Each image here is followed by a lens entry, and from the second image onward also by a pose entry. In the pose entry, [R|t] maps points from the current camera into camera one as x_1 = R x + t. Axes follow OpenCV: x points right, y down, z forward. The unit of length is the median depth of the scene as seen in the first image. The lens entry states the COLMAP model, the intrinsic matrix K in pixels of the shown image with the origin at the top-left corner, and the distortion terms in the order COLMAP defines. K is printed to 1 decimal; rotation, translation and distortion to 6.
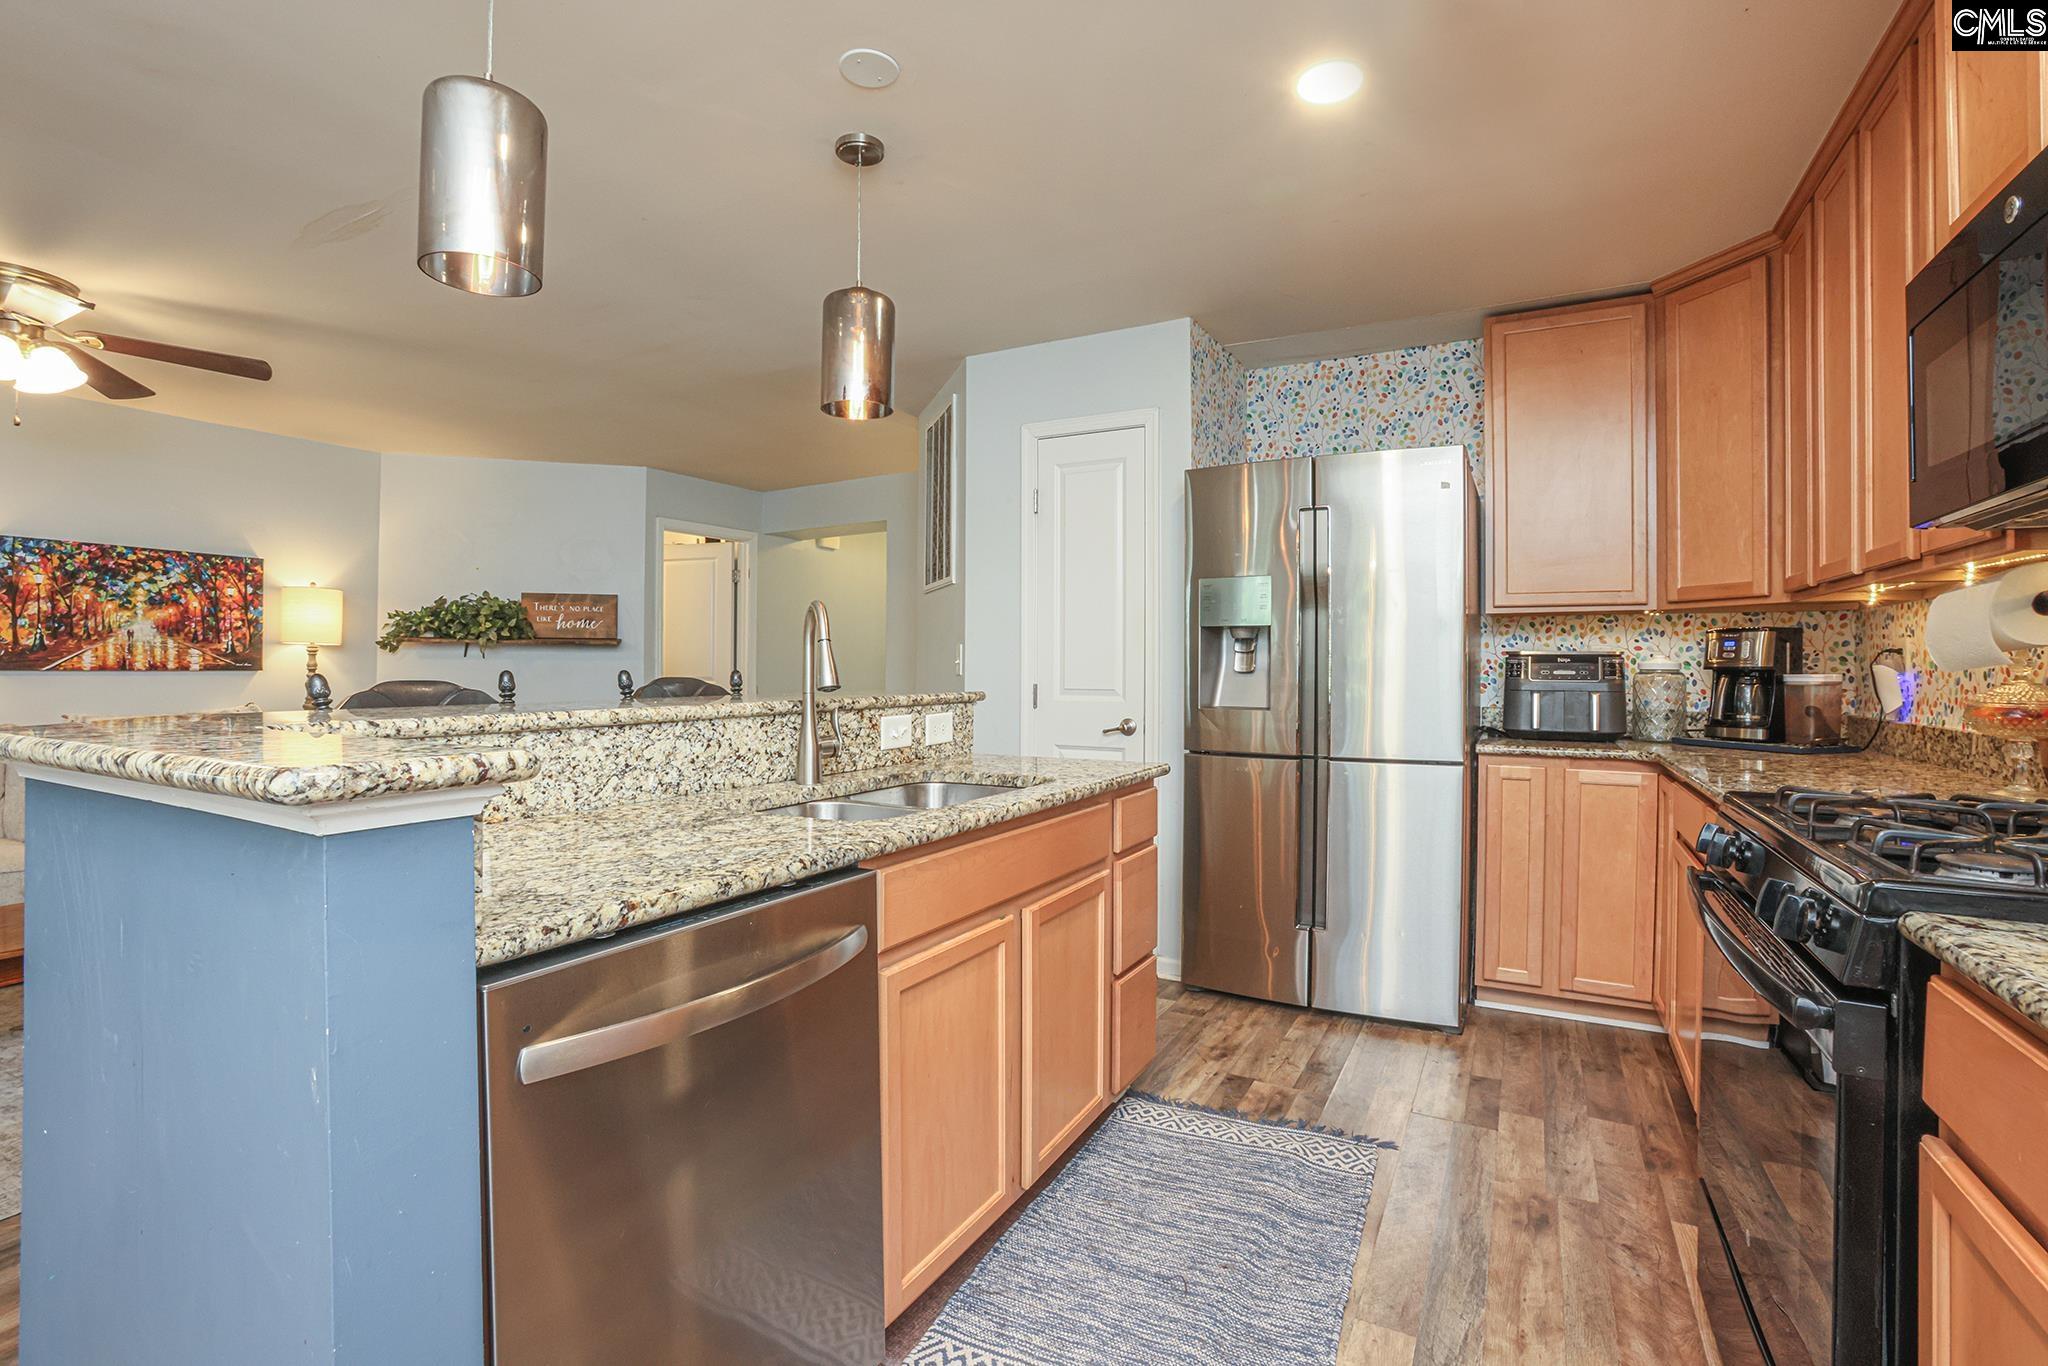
lens RADIAL K [[938.7, 0, 1026.0], [0, 938.7, 667.4], [0, 0, 1]] dist [-0.071089, 0.029912]
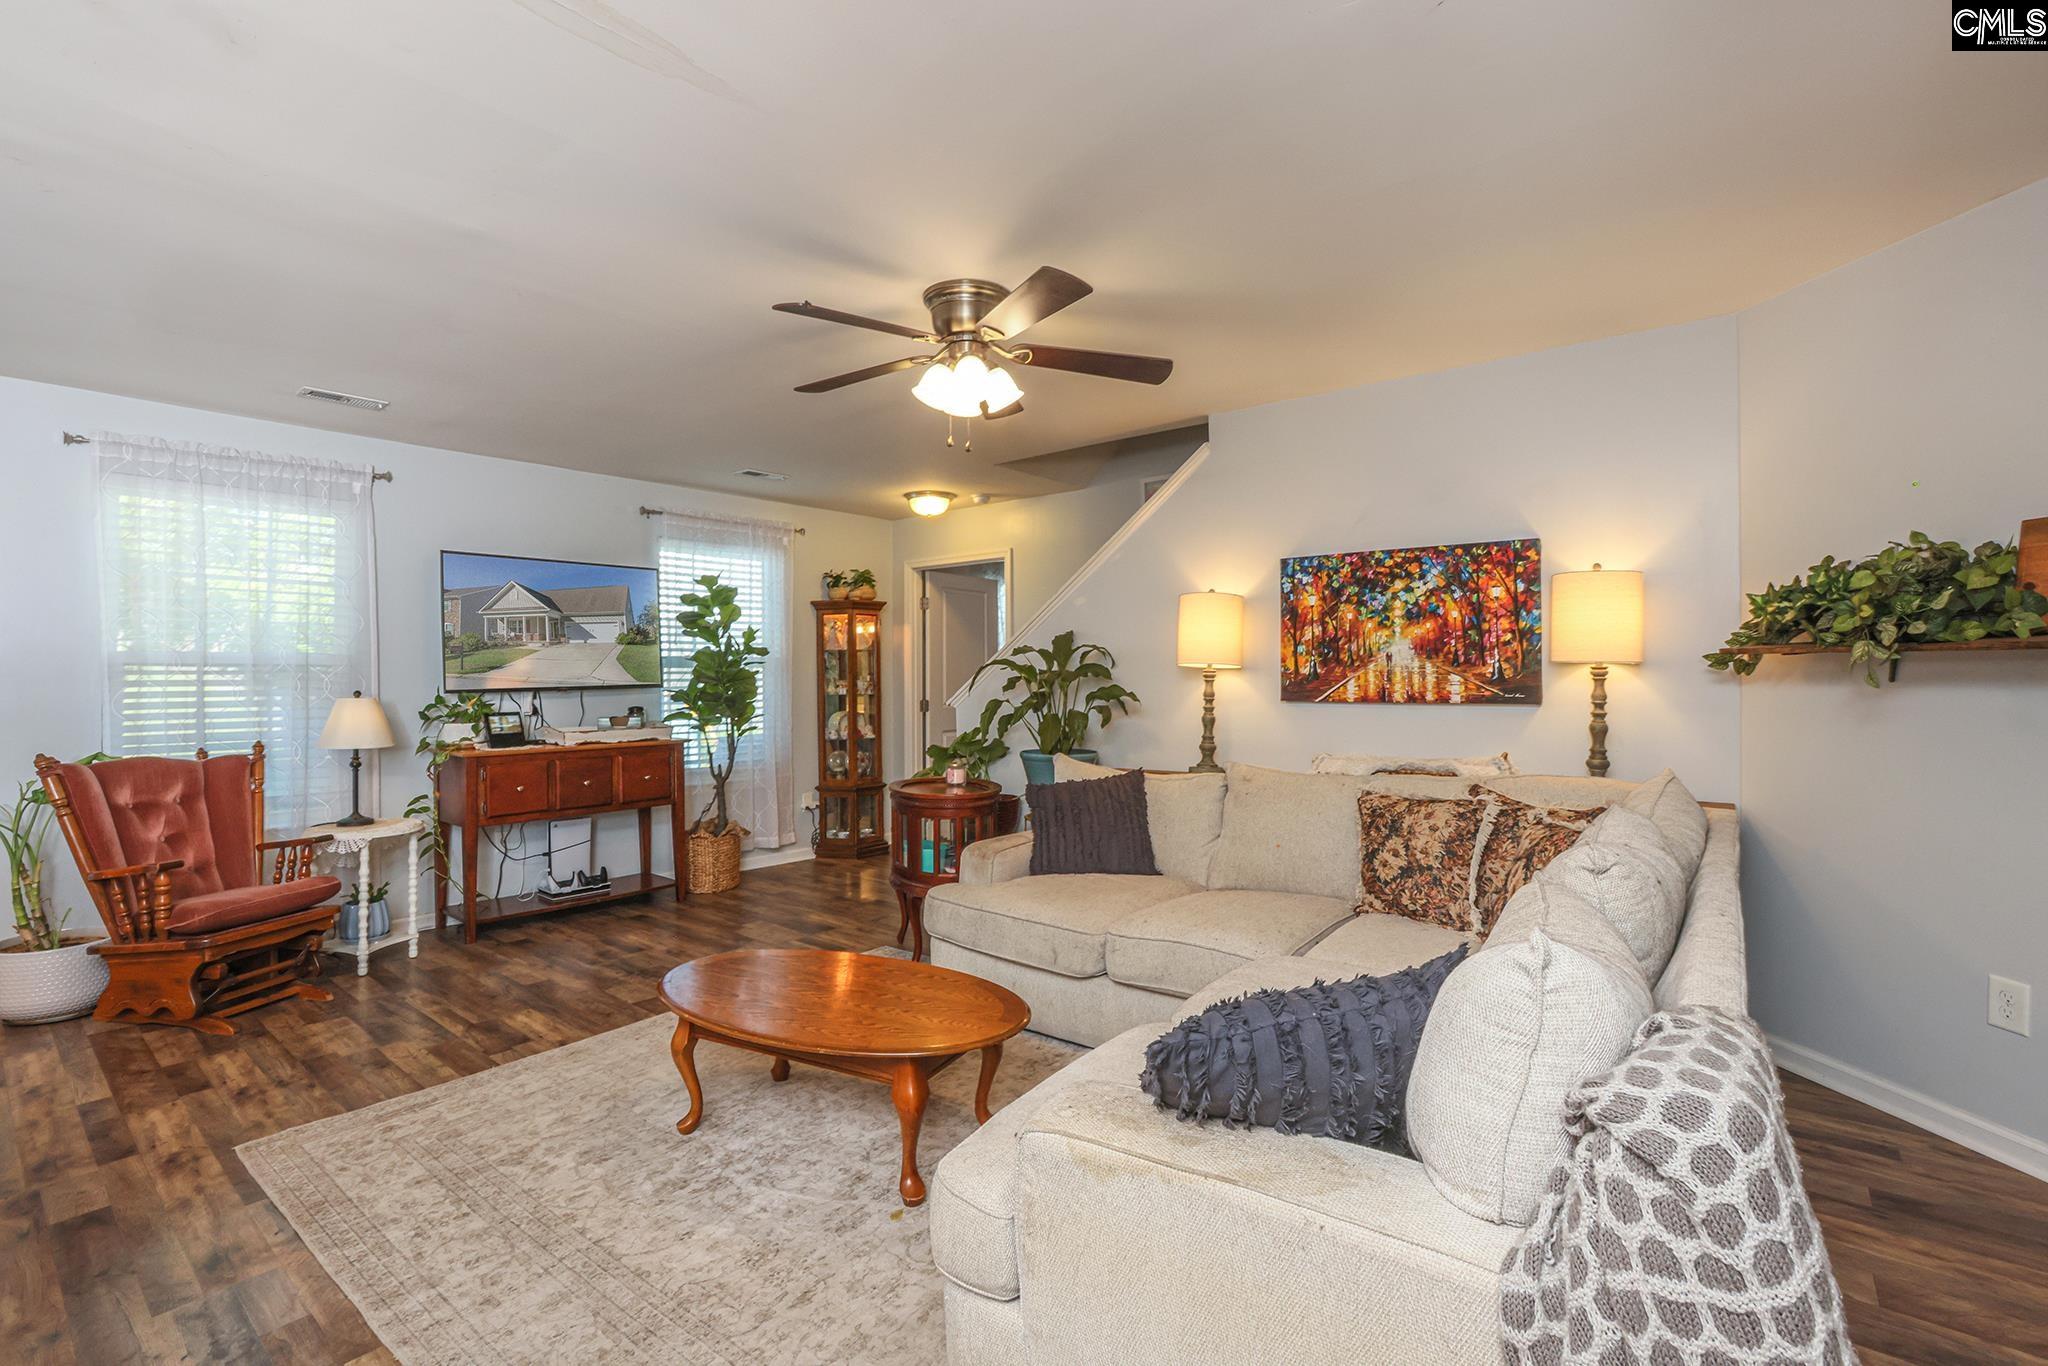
lens RADIAL K [[938.7, 0, 1026.0], [0, 938.7, 667.4], [0, 0, 1]] dist [-0.071089, 0.029912]
pose [[-0.166885, -0.009166, -0.985934, -0.119241], [0.009812, 0.999892, -0.010957, -0.022727], [0.985928, -0.011503, -0.166777, 0.831424]]
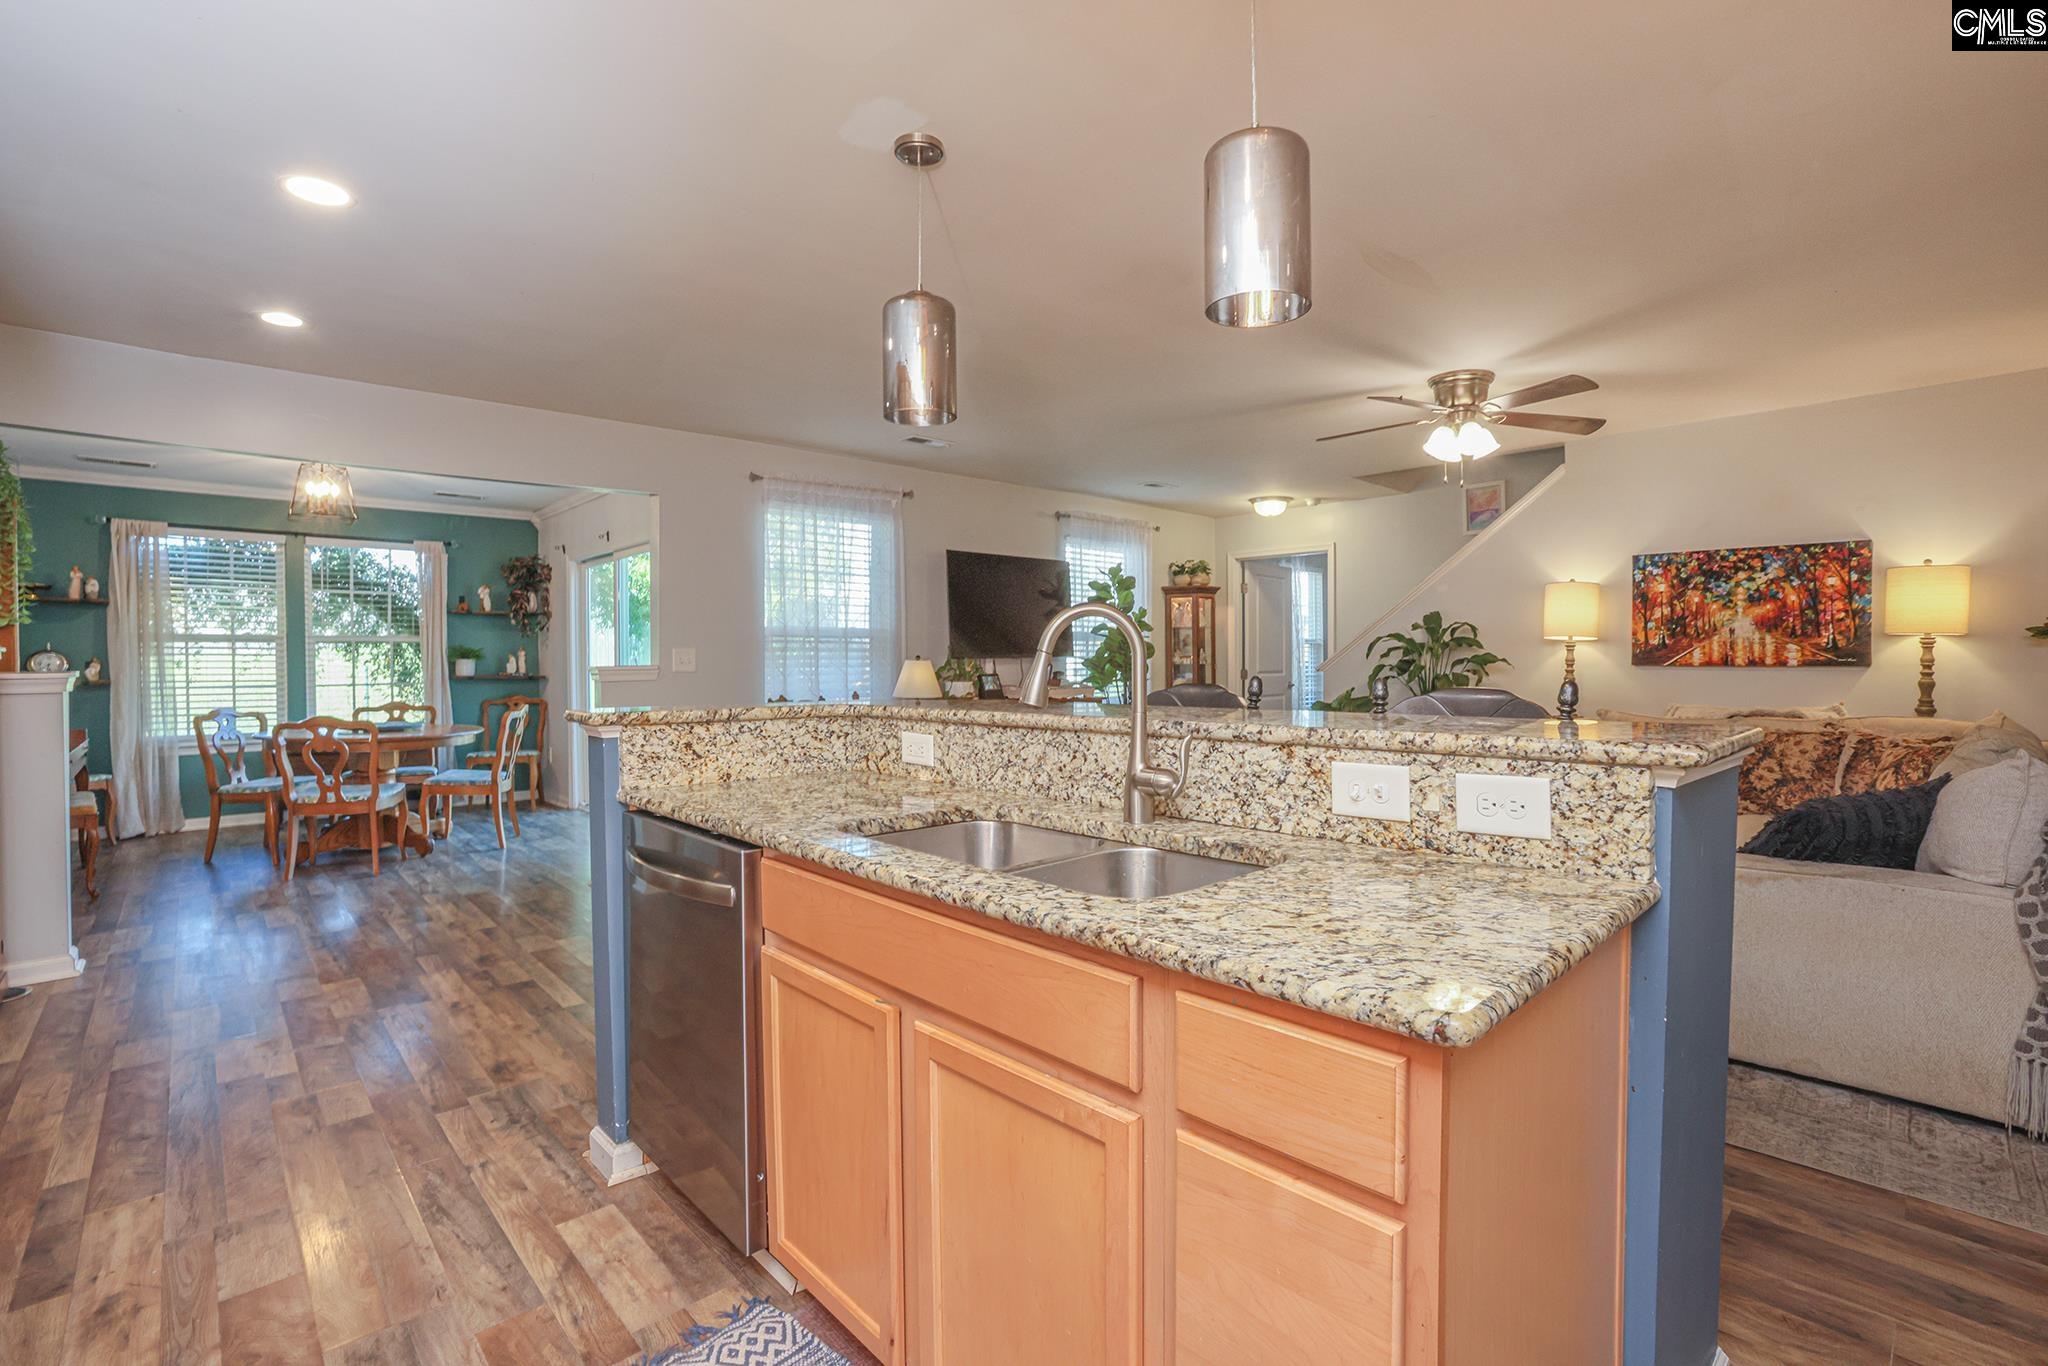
lens RADIAL K [[934.7, 0, 1034.3], [0, 934.7, 666.1], [0, 0, 1]] dist [-0.051876, 0.022601]
pose [[-0.290109, 0.008980, -0.956951, 0.273417], [0.005880, 0.999954, 0.007601, -0.009462], [0.956976, -0.003422, -0.290149, 0.536544]]
